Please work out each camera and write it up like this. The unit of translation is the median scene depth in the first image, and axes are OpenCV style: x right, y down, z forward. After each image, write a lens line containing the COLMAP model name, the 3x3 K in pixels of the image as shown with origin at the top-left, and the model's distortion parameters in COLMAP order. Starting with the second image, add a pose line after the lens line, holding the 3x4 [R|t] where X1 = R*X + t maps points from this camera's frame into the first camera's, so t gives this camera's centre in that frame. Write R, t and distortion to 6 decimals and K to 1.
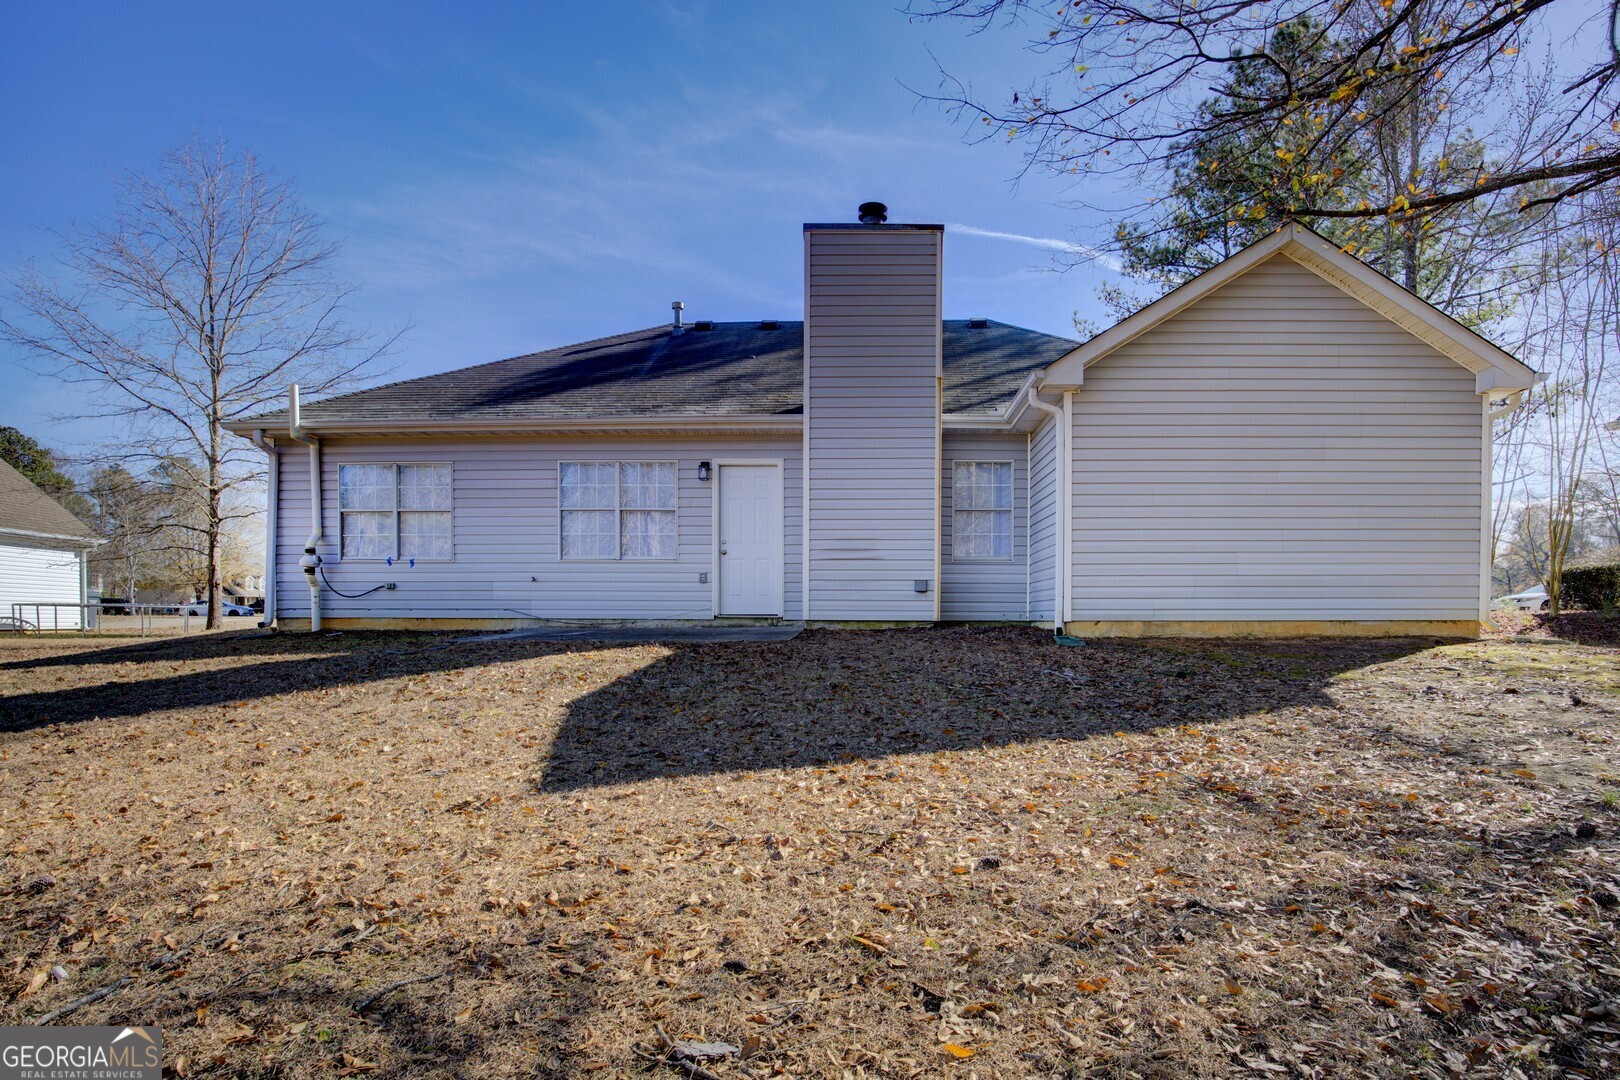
lens RADIAL K [[818.1, 0, 811.1], [0, 818.1, 543.2], [0, 0, 1]] dist [-0.036492, 0.003547]
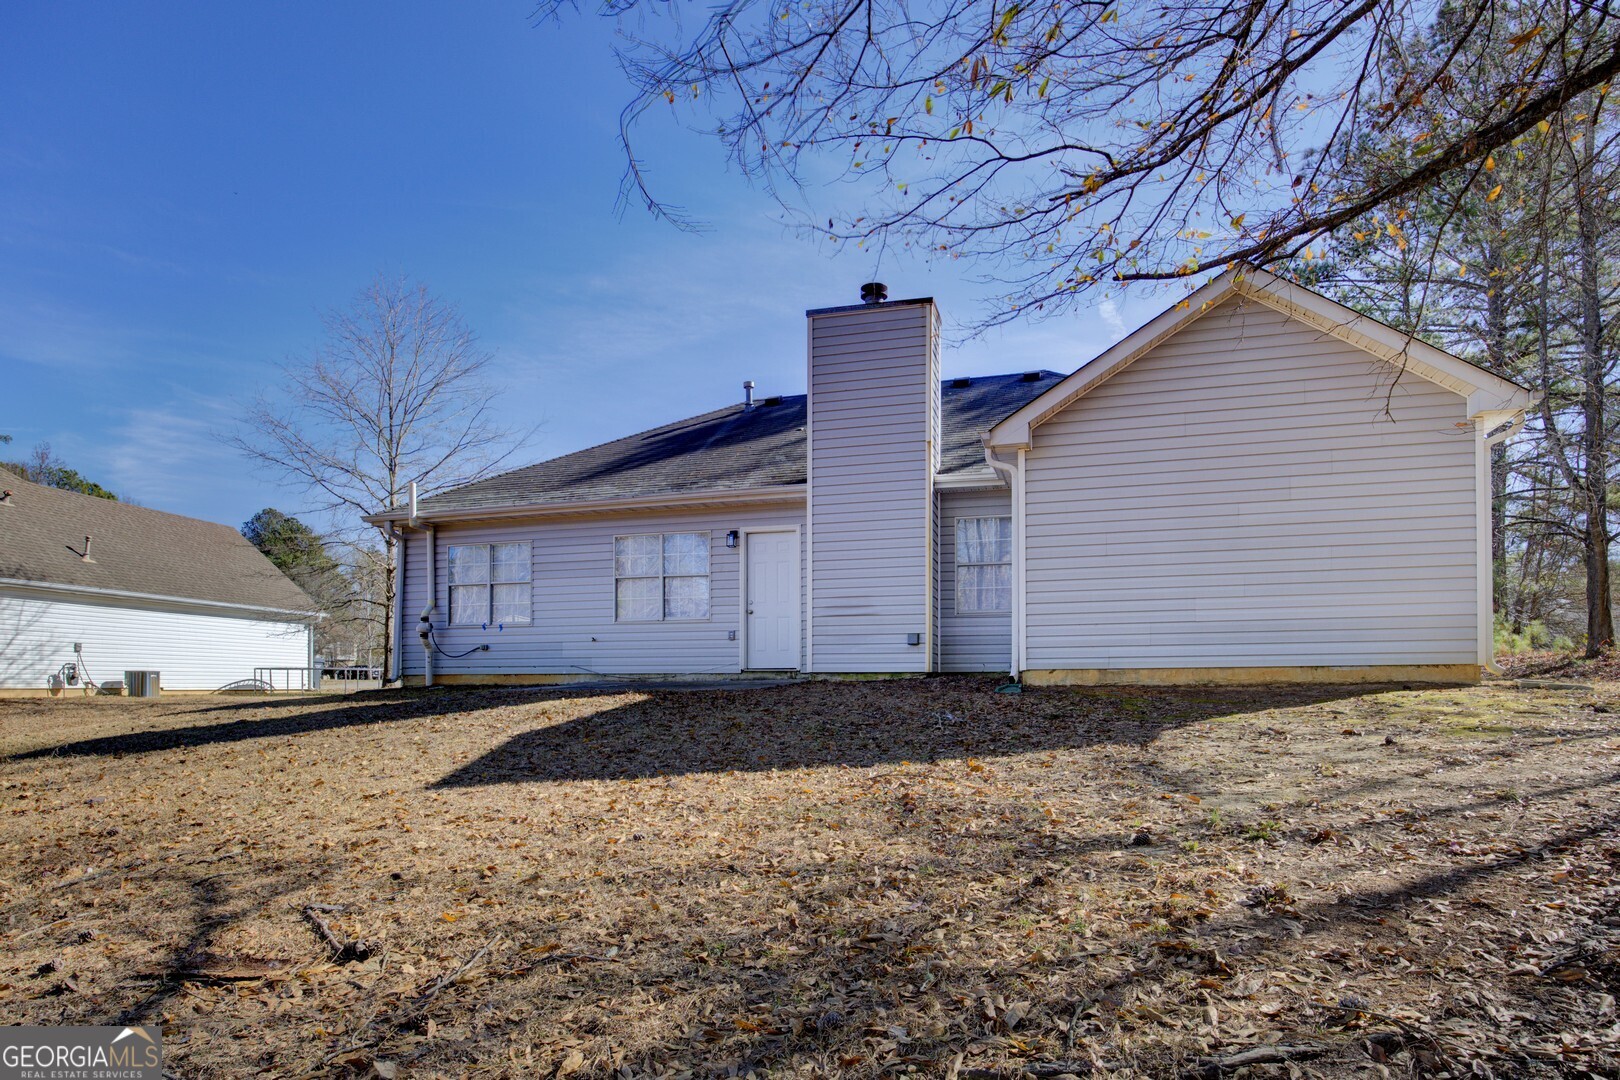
lens RADIAL K [[855.8, 0, 807.5], [0, 855.8, 548.6], [0, 0, 1]] dist [-0.036797, 0.005753]
pose [[0.968779, -0.043661, -0.244051, 0.252349], [0.028480, 0.997453, -0.065391, 0.003934], [0.246285, 0.056399, 0.967555, -0.097208]]
